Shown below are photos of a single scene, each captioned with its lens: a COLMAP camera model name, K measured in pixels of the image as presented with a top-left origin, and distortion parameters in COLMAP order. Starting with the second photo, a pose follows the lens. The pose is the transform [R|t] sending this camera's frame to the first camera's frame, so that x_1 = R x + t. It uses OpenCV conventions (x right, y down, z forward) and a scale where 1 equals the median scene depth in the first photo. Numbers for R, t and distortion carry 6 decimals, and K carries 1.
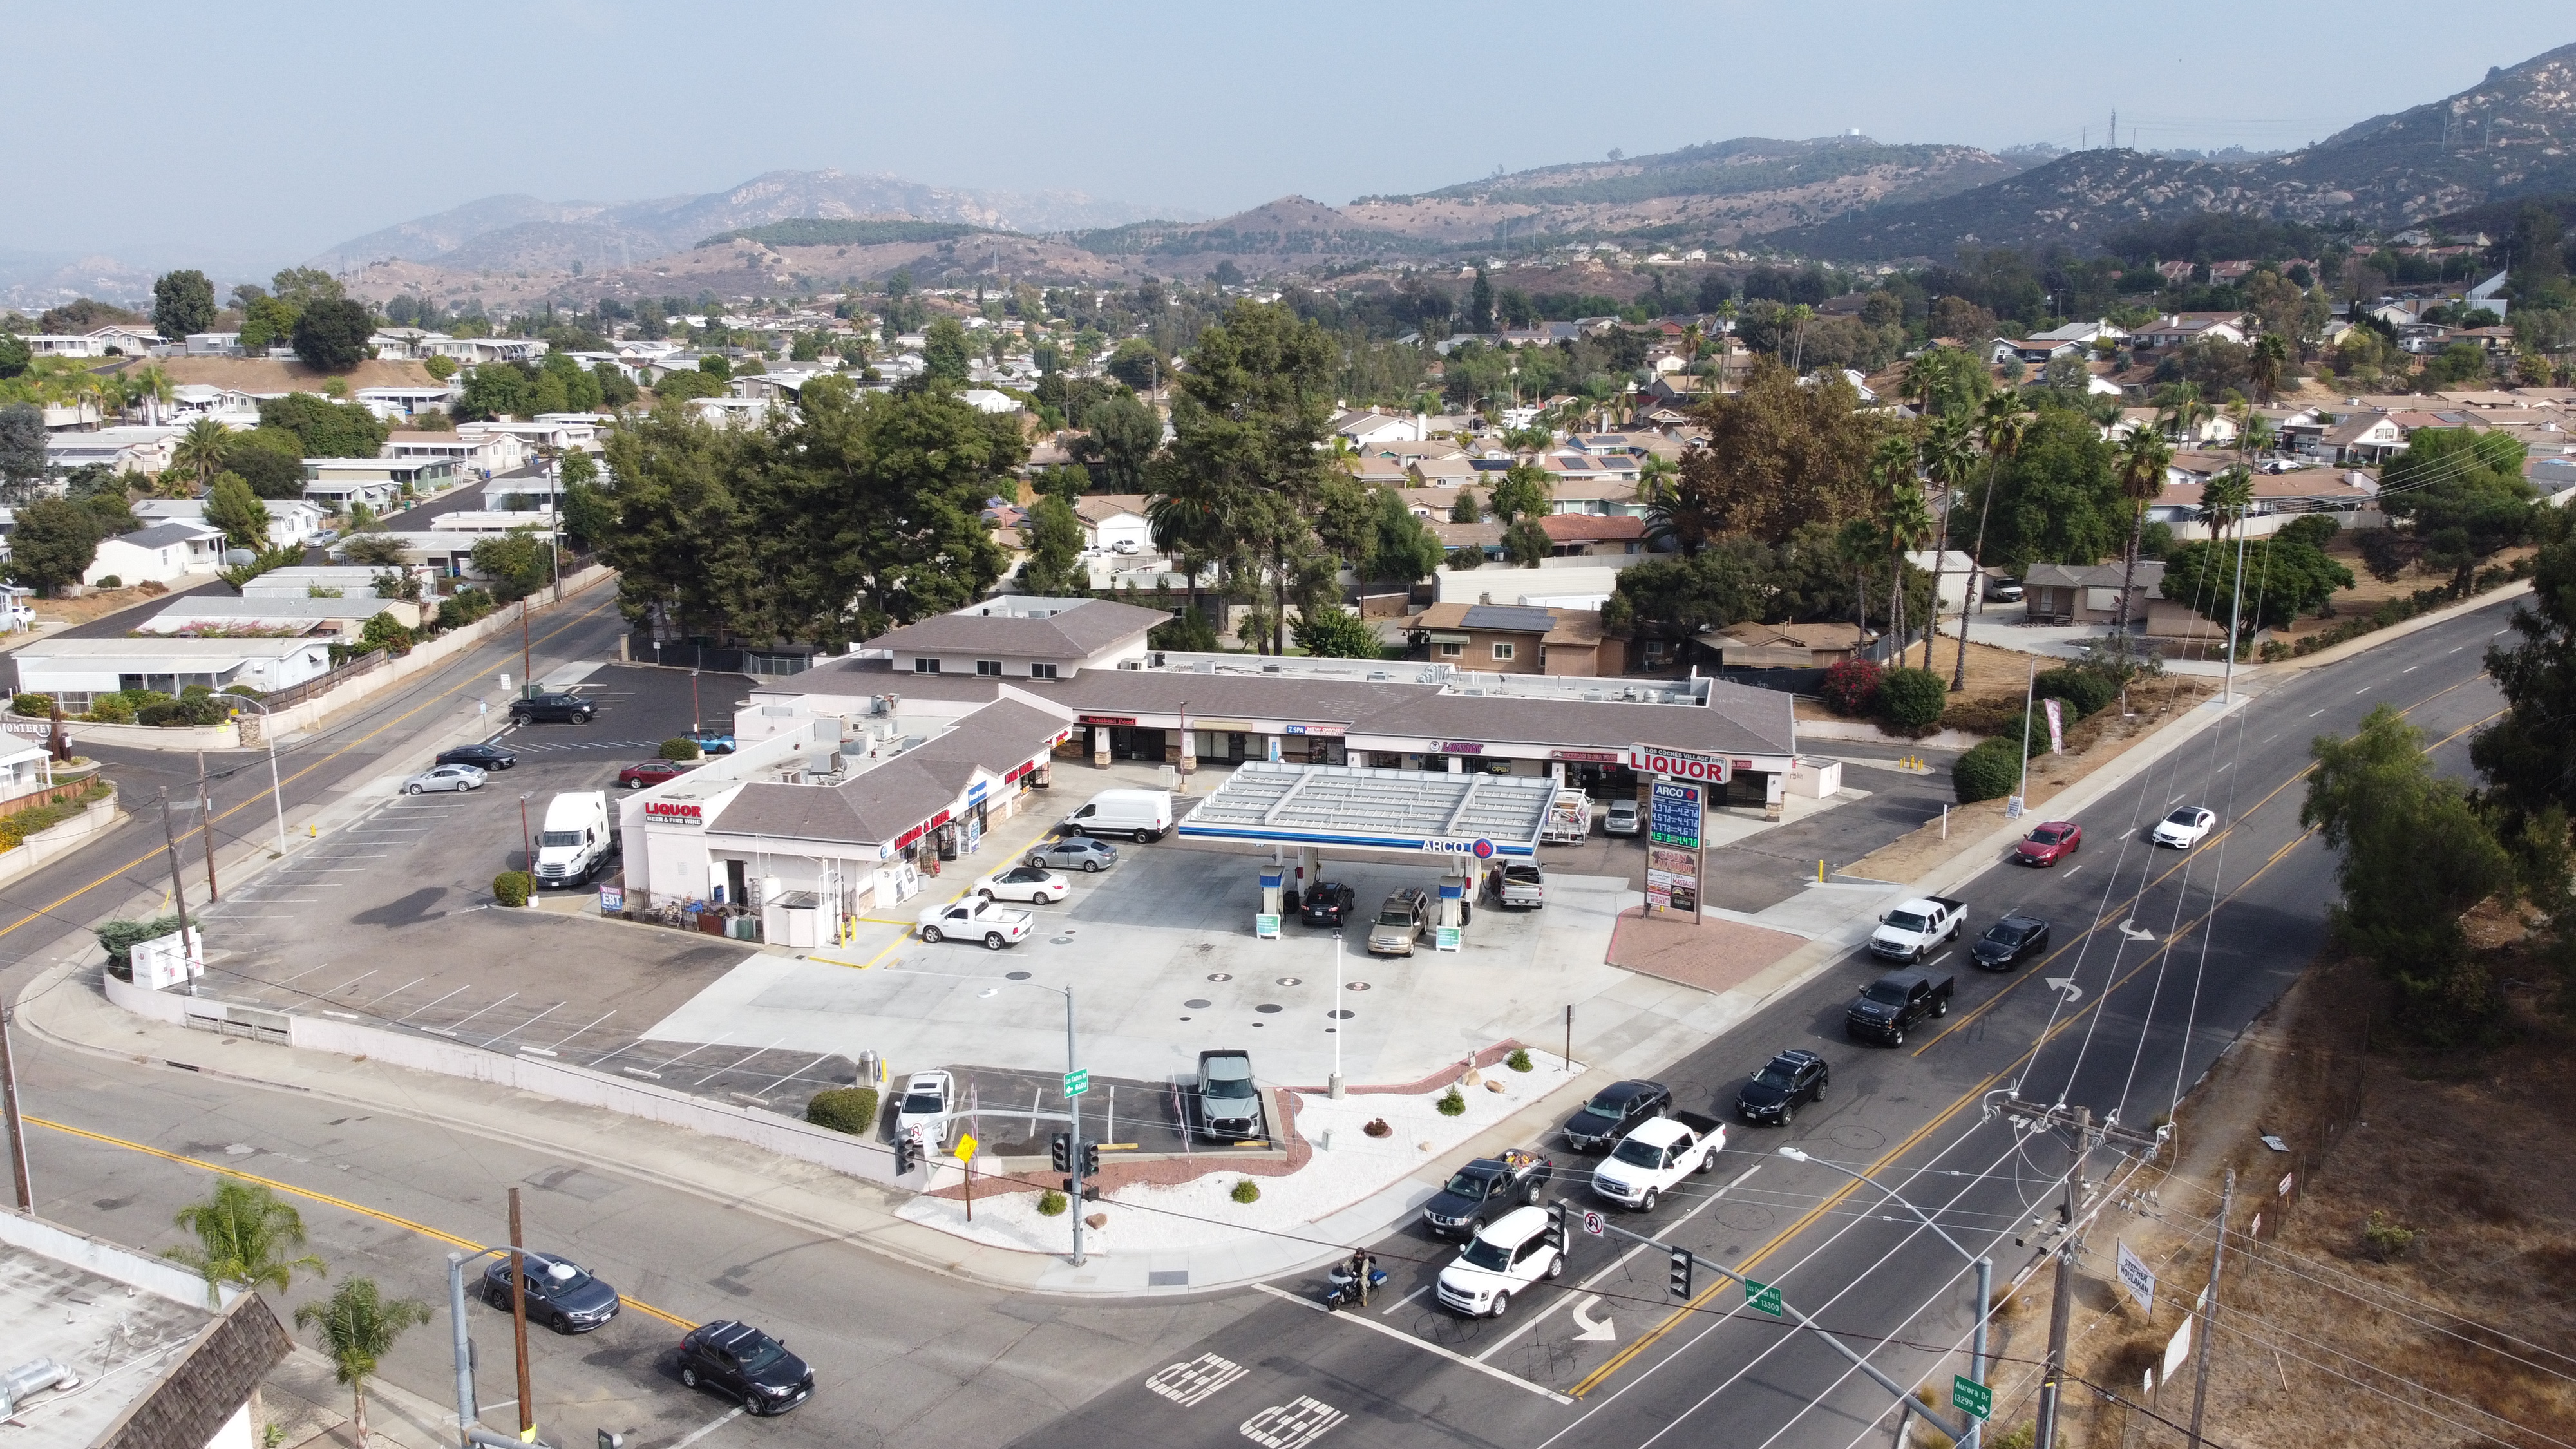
lens RADIAL K [[1950.3, 0, 1288.0], [0, 1950.3, 724.5], [0, 0, 1]] dist [-0.005306, -0.005385]
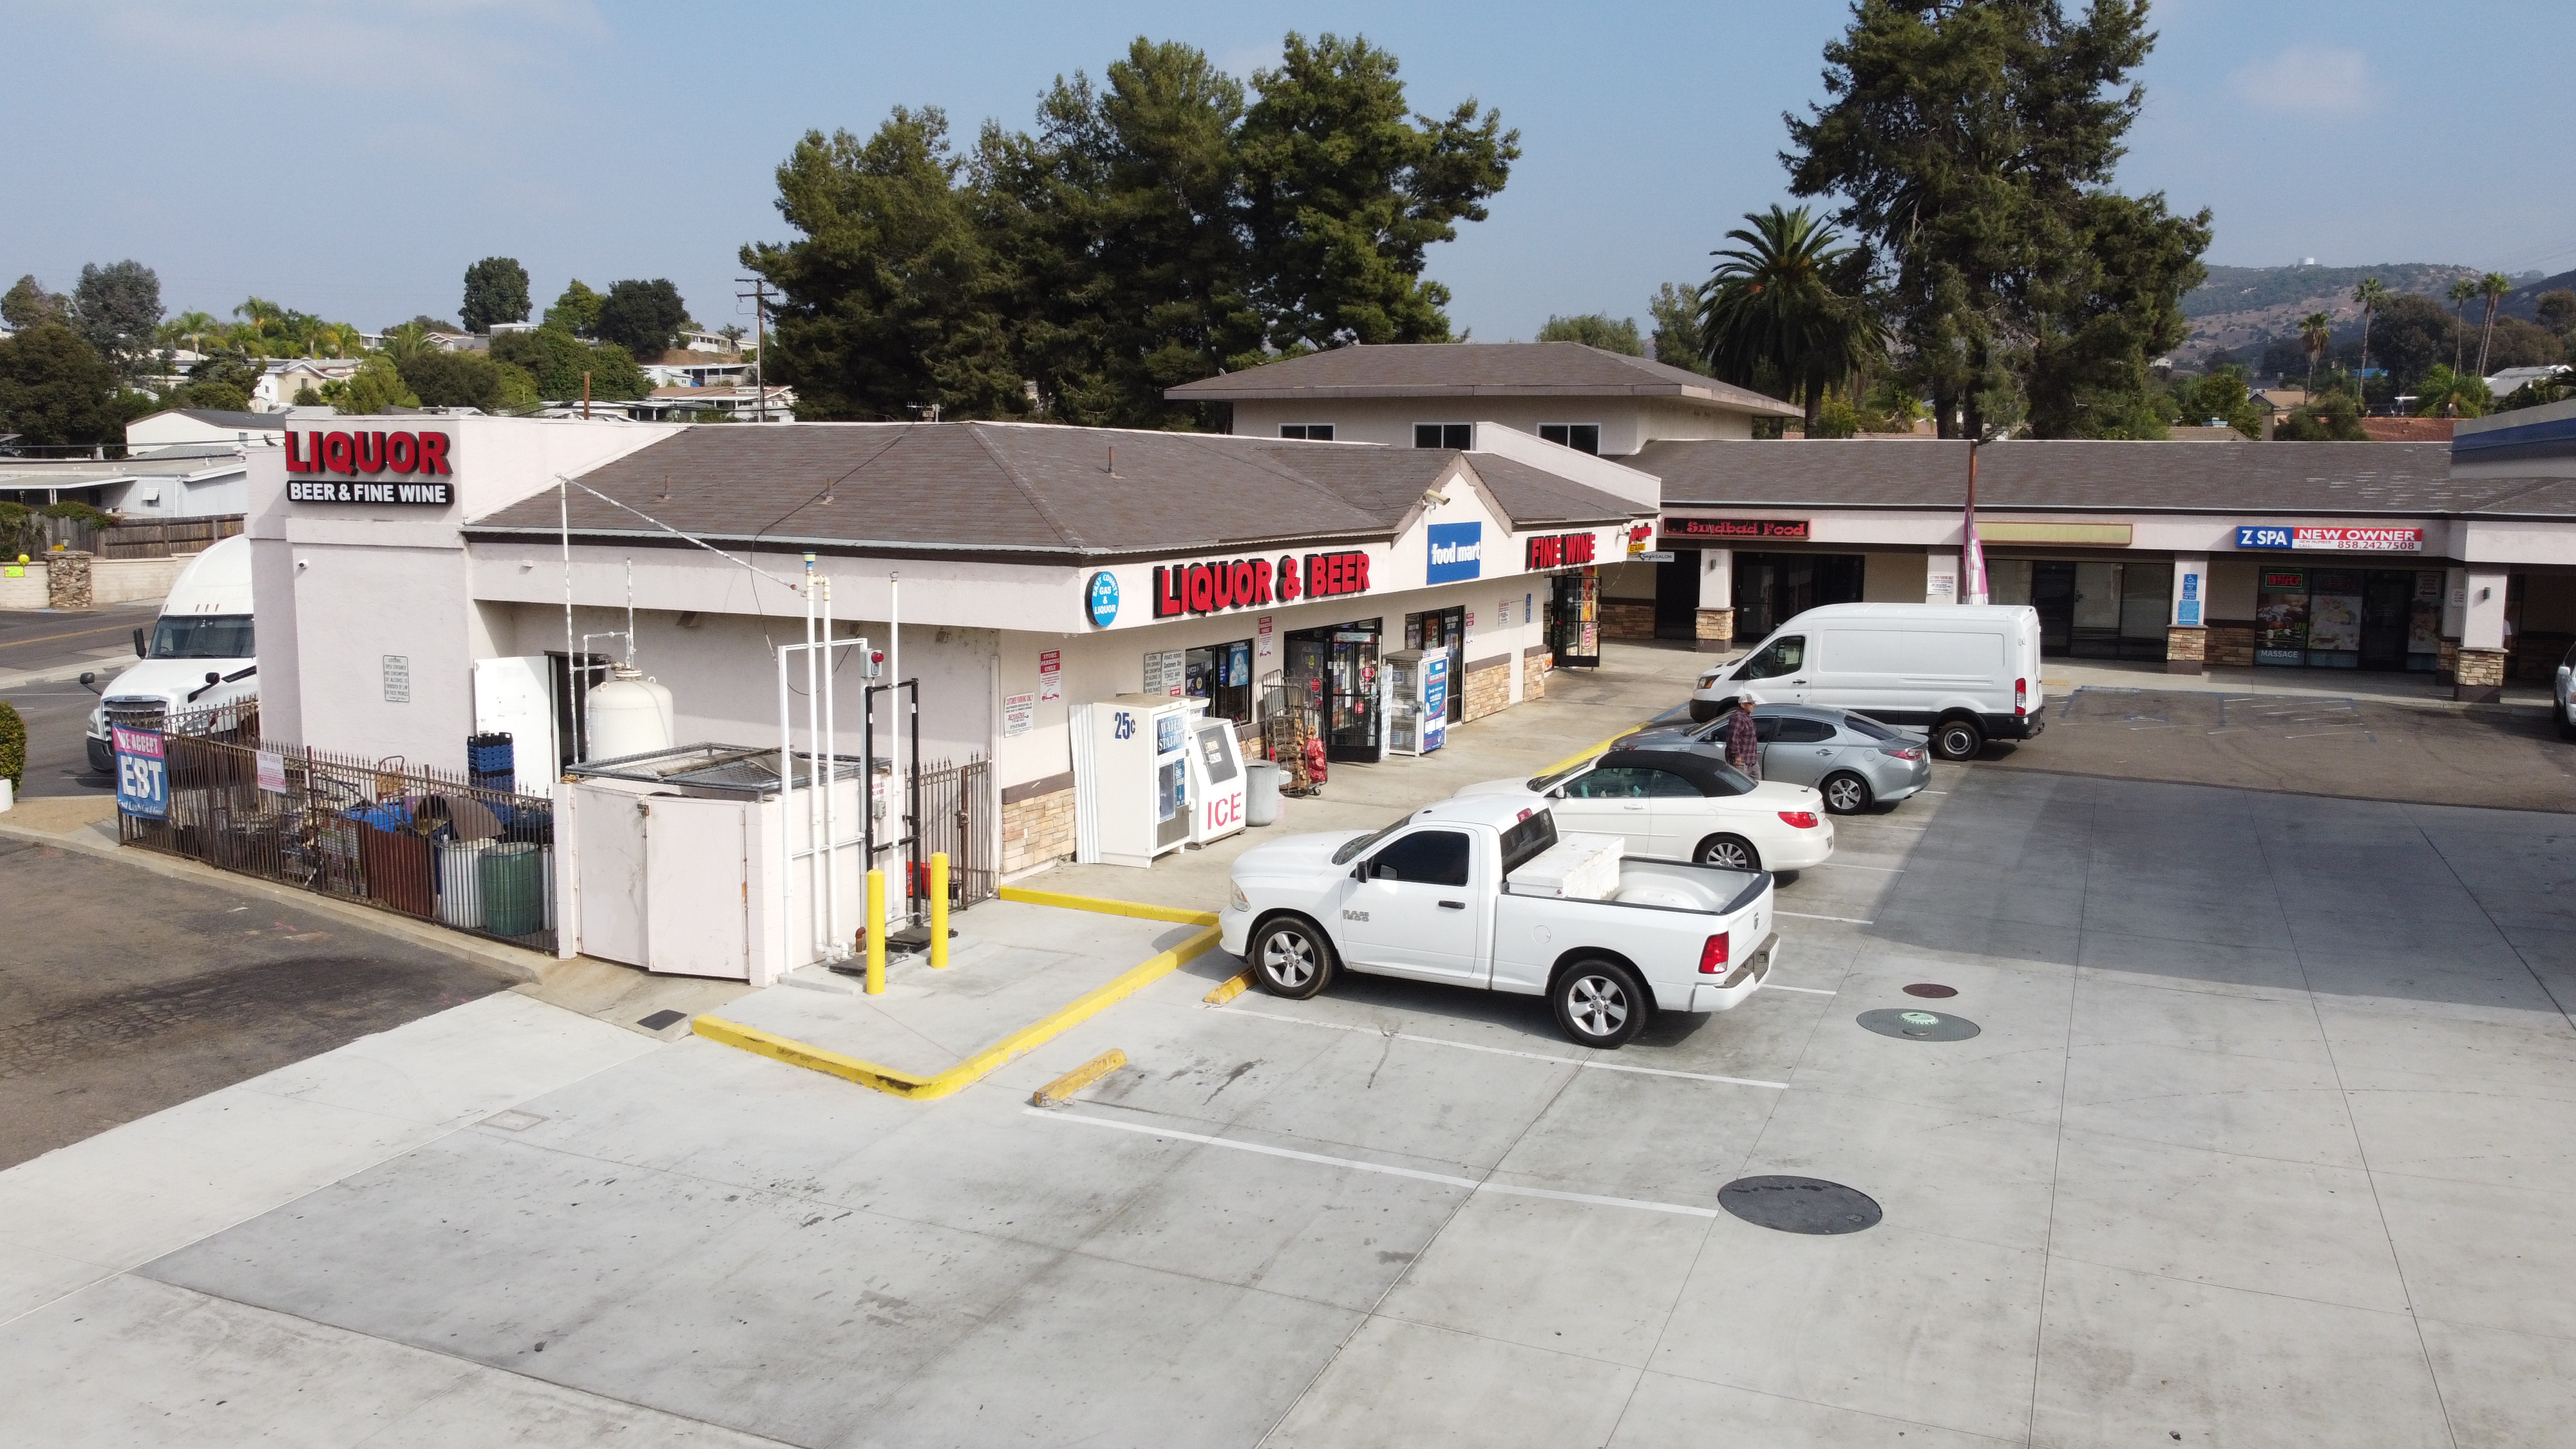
lens RADIAL K [[1950.3, 0, 1288.0], [0, 1950.3, 724.5], [0, 0, 1]] dist [-0.005306, -0.005385]
pose [[0.981598, 0.031577, -0.188329, -0.108182], [-0.045702, 0.996419, -0.071137, 0.073505], [0.185408, 0.078436, 0.979526, 0.595084]]
